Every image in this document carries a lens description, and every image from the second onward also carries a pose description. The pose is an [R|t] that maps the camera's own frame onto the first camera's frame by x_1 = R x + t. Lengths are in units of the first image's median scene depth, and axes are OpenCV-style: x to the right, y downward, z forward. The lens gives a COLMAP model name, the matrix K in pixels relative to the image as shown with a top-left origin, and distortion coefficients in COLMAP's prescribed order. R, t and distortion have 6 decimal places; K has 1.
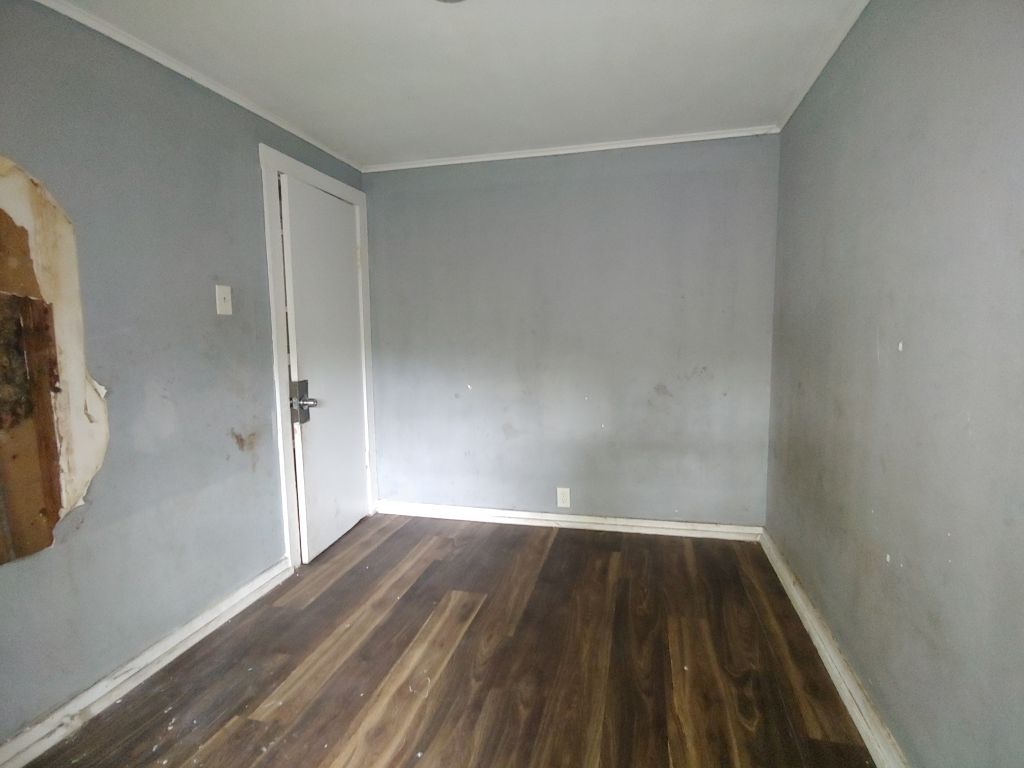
lens RADIAL K [[518.3, 0, 510.4], [0, 518.3, 383.8], [0, 0, 1]] dist [-0.014387, -0.000527]
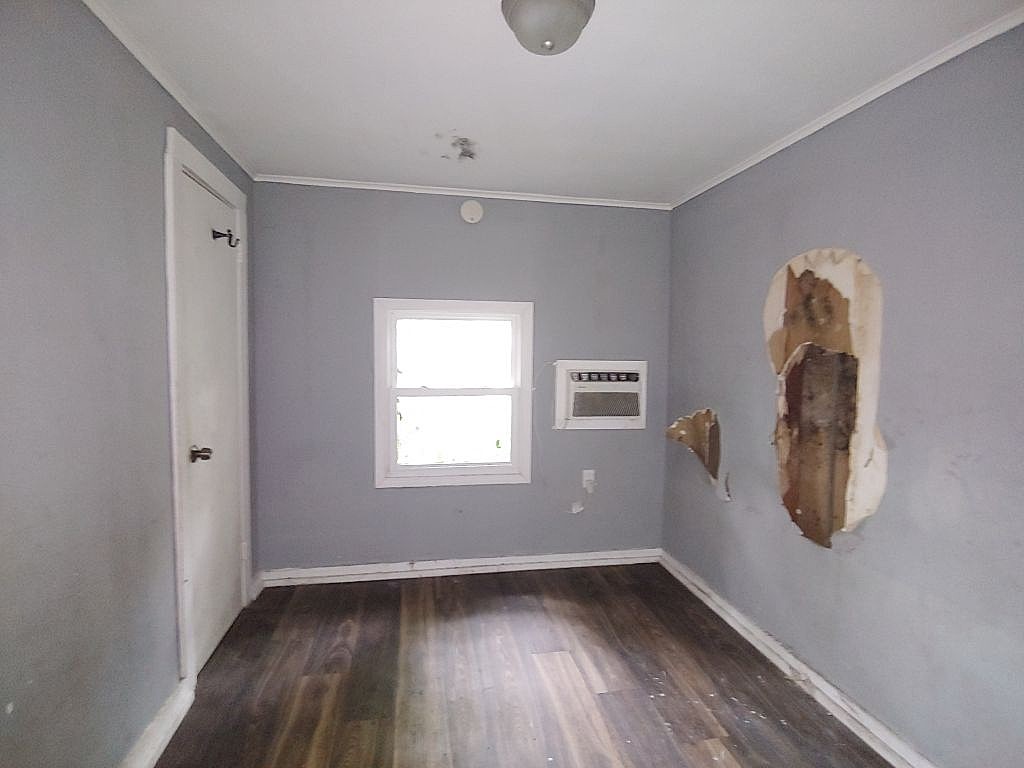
lens RADIAL K [[518.3, 0, 510.4], [0, 518.3, 383.8], [0, 0, 1]] dist [-0.014387, -0.000527]
pose [[-0.907326, 0.031461, -0.419250, 0.318355], [-0.045476, 0.984002, 0.172258, -0.253699], [0.417962, 0.175360, -0.891379, 1.655323]]
